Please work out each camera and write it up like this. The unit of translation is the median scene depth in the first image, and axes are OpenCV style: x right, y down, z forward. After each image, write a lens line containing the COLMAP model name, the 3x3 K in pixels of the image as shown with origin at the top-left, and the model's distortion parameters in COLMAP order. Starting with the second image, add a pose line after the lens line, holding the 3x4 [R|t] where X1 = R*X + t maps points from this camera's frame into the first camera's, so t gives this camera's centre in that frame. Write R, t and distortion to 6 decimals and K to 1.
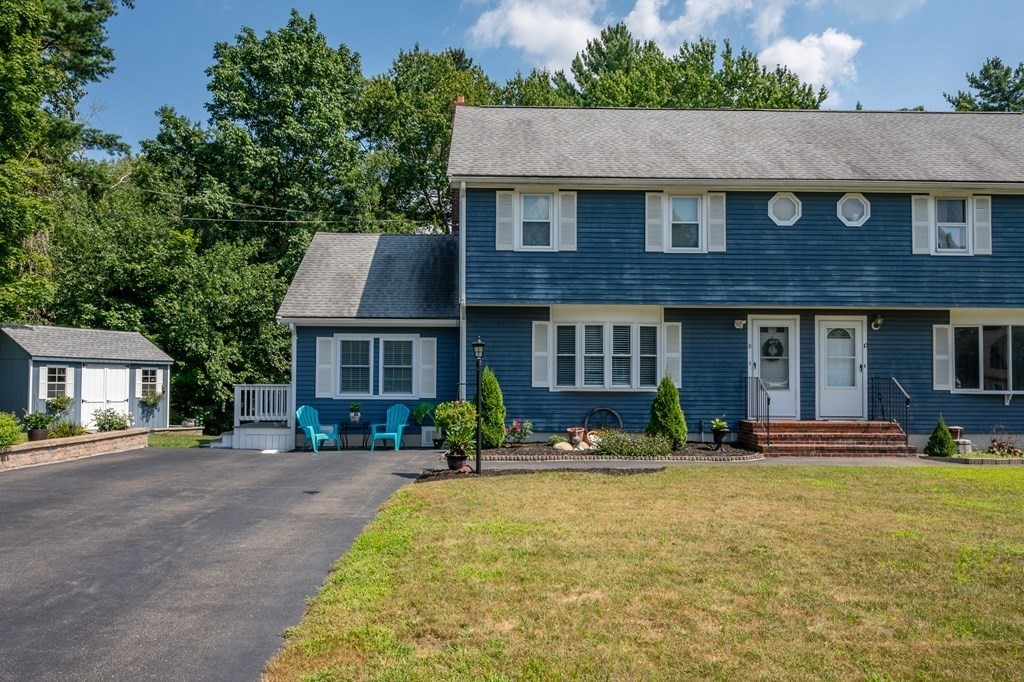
lens RADIAL K [[736.1, 0, 512.3], [0, 736.1, 355.1], [0, 0, 1]] dist [0.006113, 0.001062]
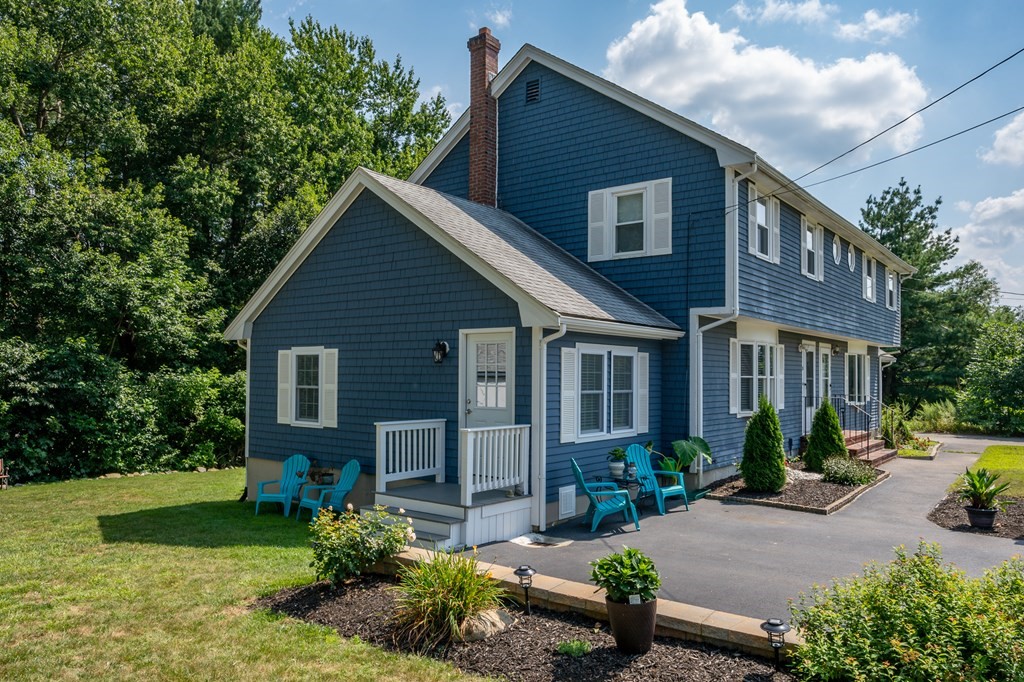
lens RADIAL K [[703.3, 0, 503.8], [0, 703.3, 362.4], [0, 0, 1]] dist [0.001491, -0.002159]
pose [[0.658006, 0.015136, 0.752861, -0.761123], [-0.030429, 0.999516, 0.006501, -0.014002], [-0.752398, -0.027187, 0.658148, 0.644809]]
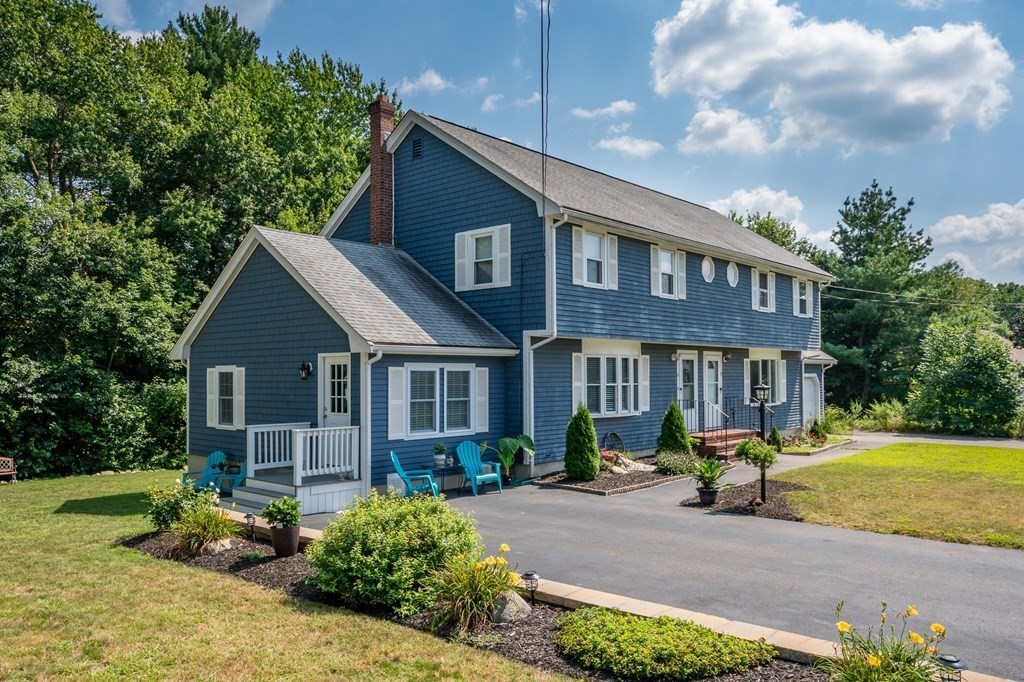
lens RADIAL K [[735.7, 0, 503.2], [0, 735.7, 365.0], [0, 0, 1]] dist [0.003988, -0.008221]
pose [[0.711142, 0.003170, 0.703042, -0.763037], [-0.016387, 0.999793, 0.012068, -0.039096], [-0.702858, -0.020103, 0.711046, 0.323548]]
